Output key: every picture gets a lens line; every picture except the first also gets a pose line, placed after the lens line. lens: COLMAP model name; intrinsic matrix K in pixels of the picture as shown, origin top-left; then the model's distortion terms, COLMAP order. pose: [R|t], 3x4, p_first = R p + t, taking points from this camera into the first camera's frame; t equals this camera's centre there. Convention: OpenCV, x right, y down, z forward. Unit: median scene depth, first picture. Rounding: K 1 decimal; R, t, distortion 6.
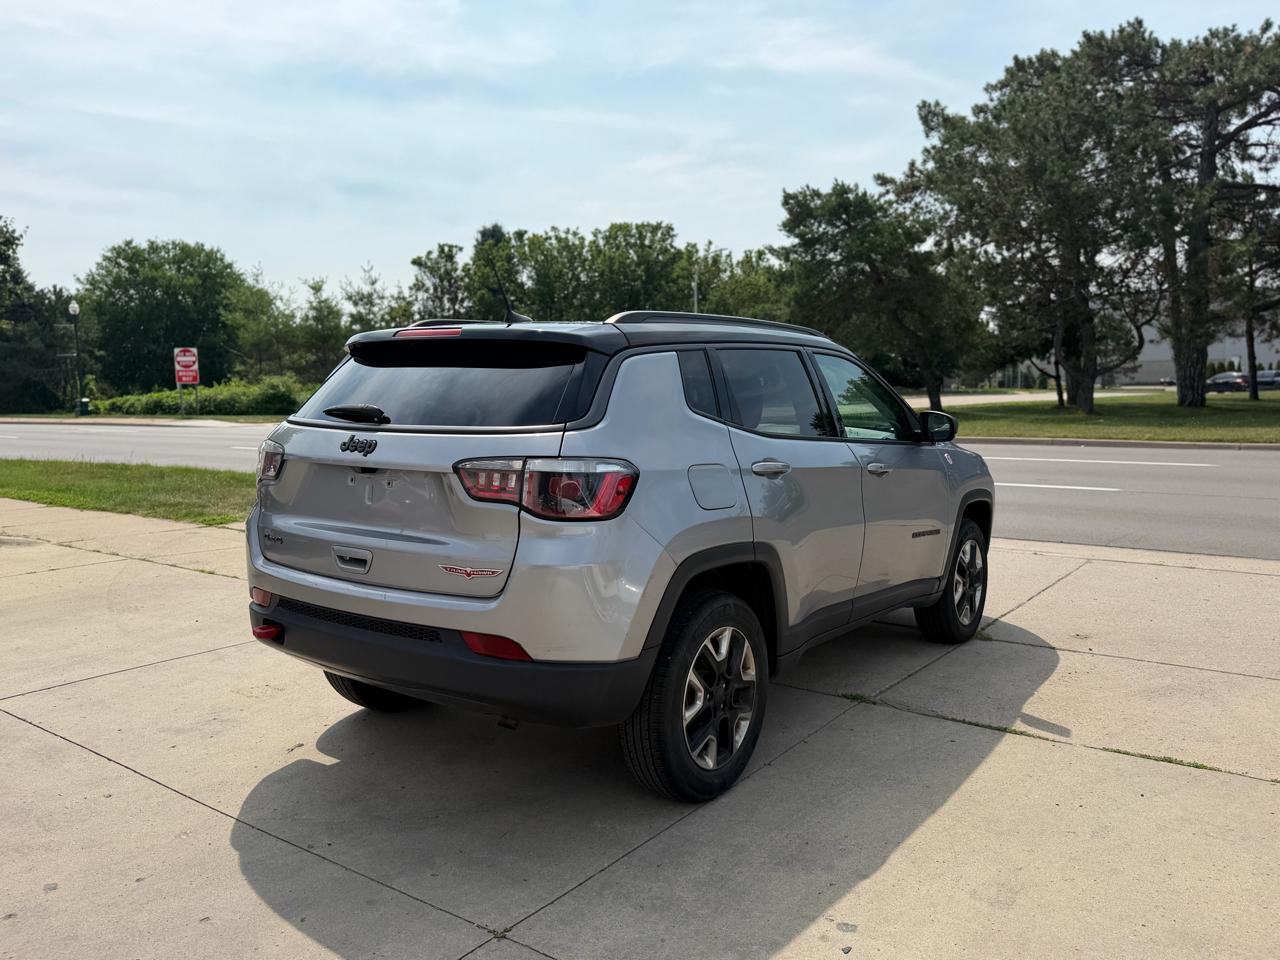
lens RADIAL K [[963.9, 0, 654.1], [0, 963.9, 481.9], [0, 0, 1]] dist [0.033376, -0.055622]
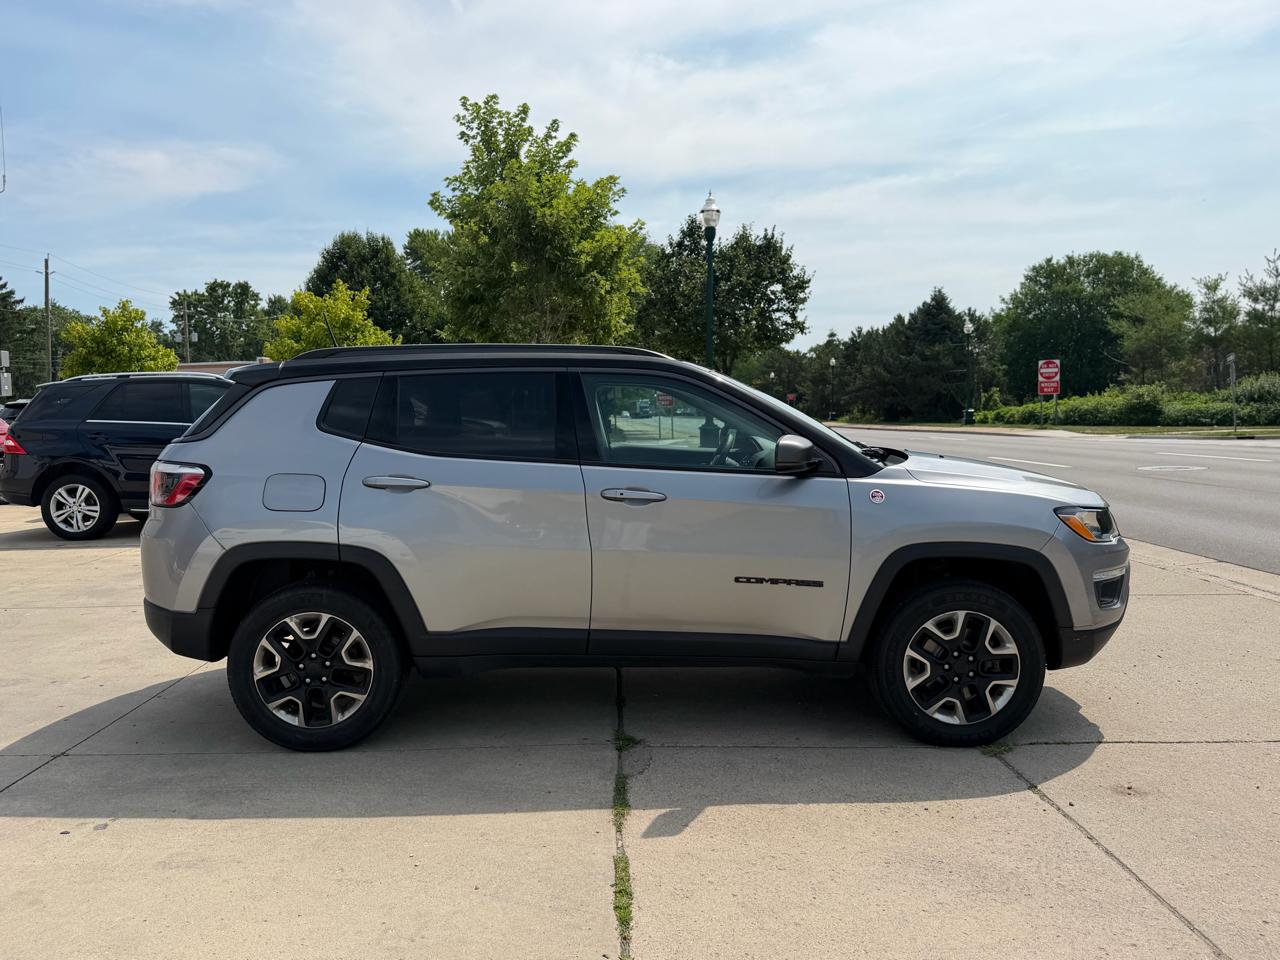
lens RADIAL K [[963.9, 0, 647.9], [0, 963.9, 502.6], [0, 0, 1]] dist [0.033376, -0.055622]
pose [[0.599345, 0.073871, -0.797075, 0.085497], [-0.064823, 0.996942, 0.043653, -0.004079], [0.797862, 0.025506, 0.602300, 0.041760]]
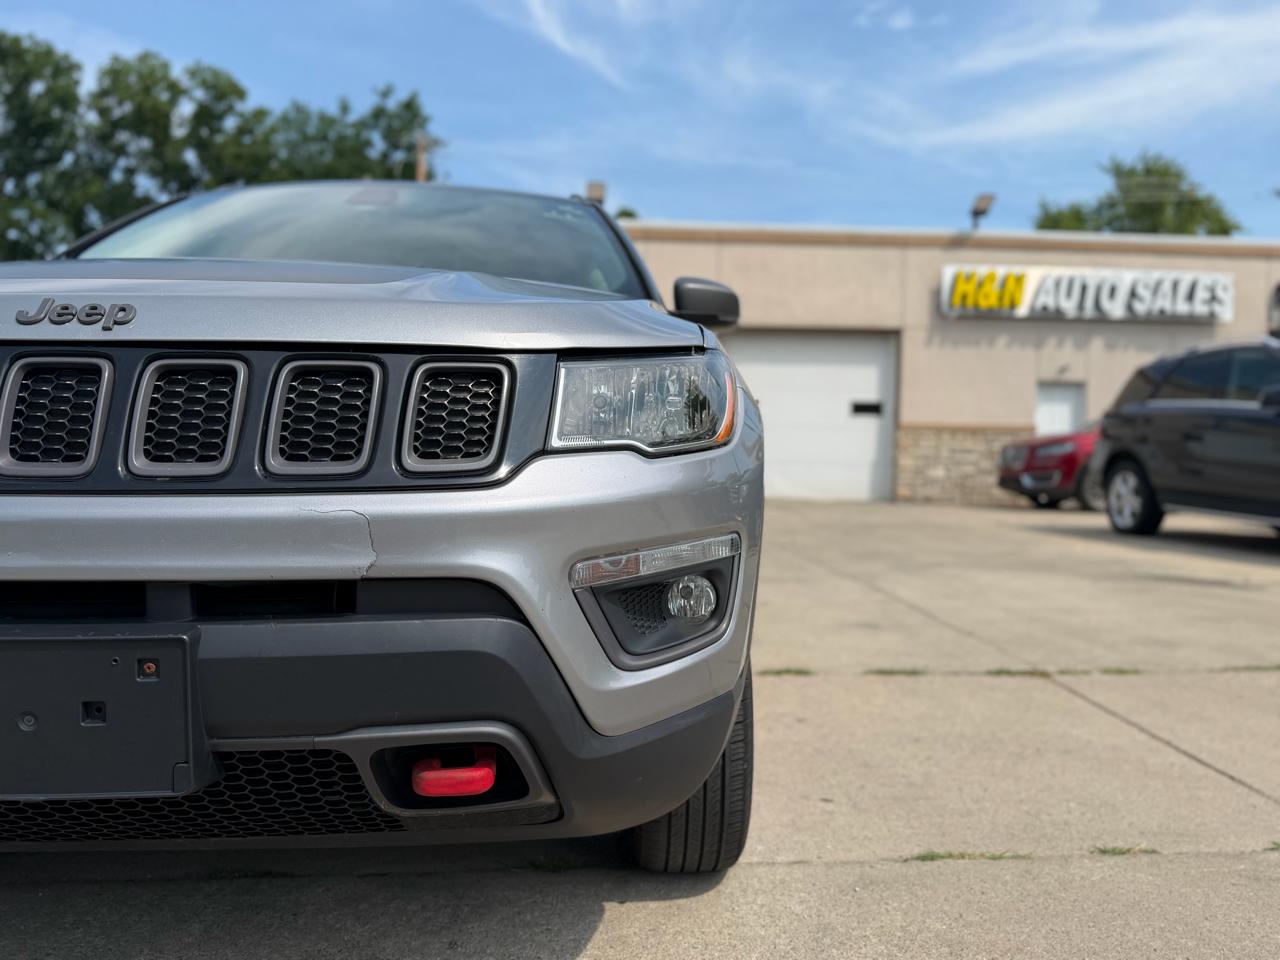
lens RADIAL K [[963.9, 0, 634.6], [0, 963.9, 476.6], [0, 0, 1]] dist [0.033376, -0.055622]
pose [[-0.785214, 0.009551, -0.619151, 0.035612], [-0.064645, 0.993153, 0.097304, -0.002891], [0.615841, 0.116430, -0.779220, 0.163352]]
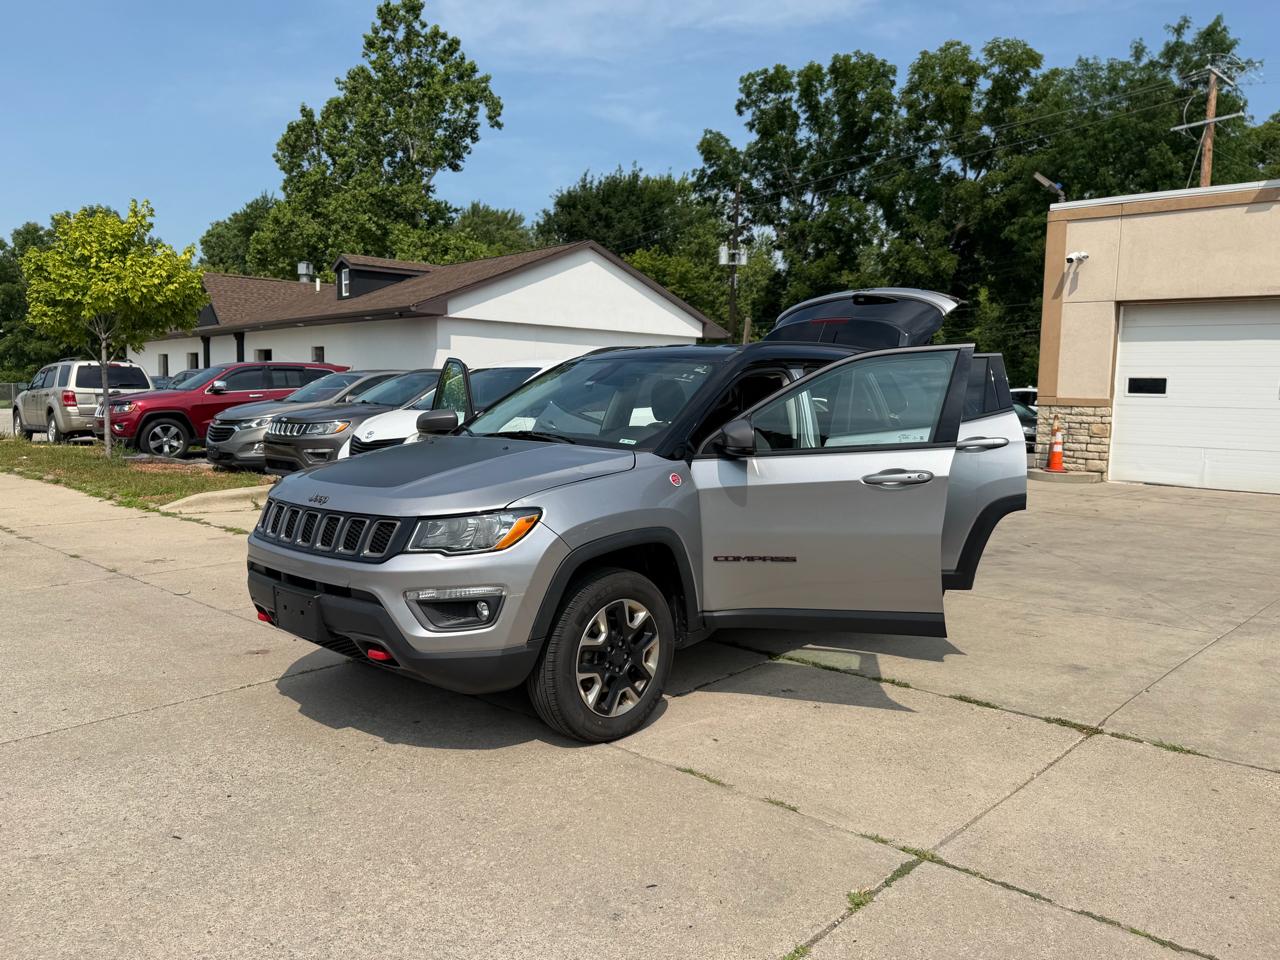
lens RADIAL K [[963.9, 0, 647.1], [0, 963.9, 471.3], [0, 0, 1]] dist [0.033376, -0.055622]
pose [[-0.991756, -0.026968, 0.125273, -0.004709], [-0.005023, 0.985034, 0.172288, -0.019805], [-0.128045, 0.170238, -0.977048, 0.210961]]
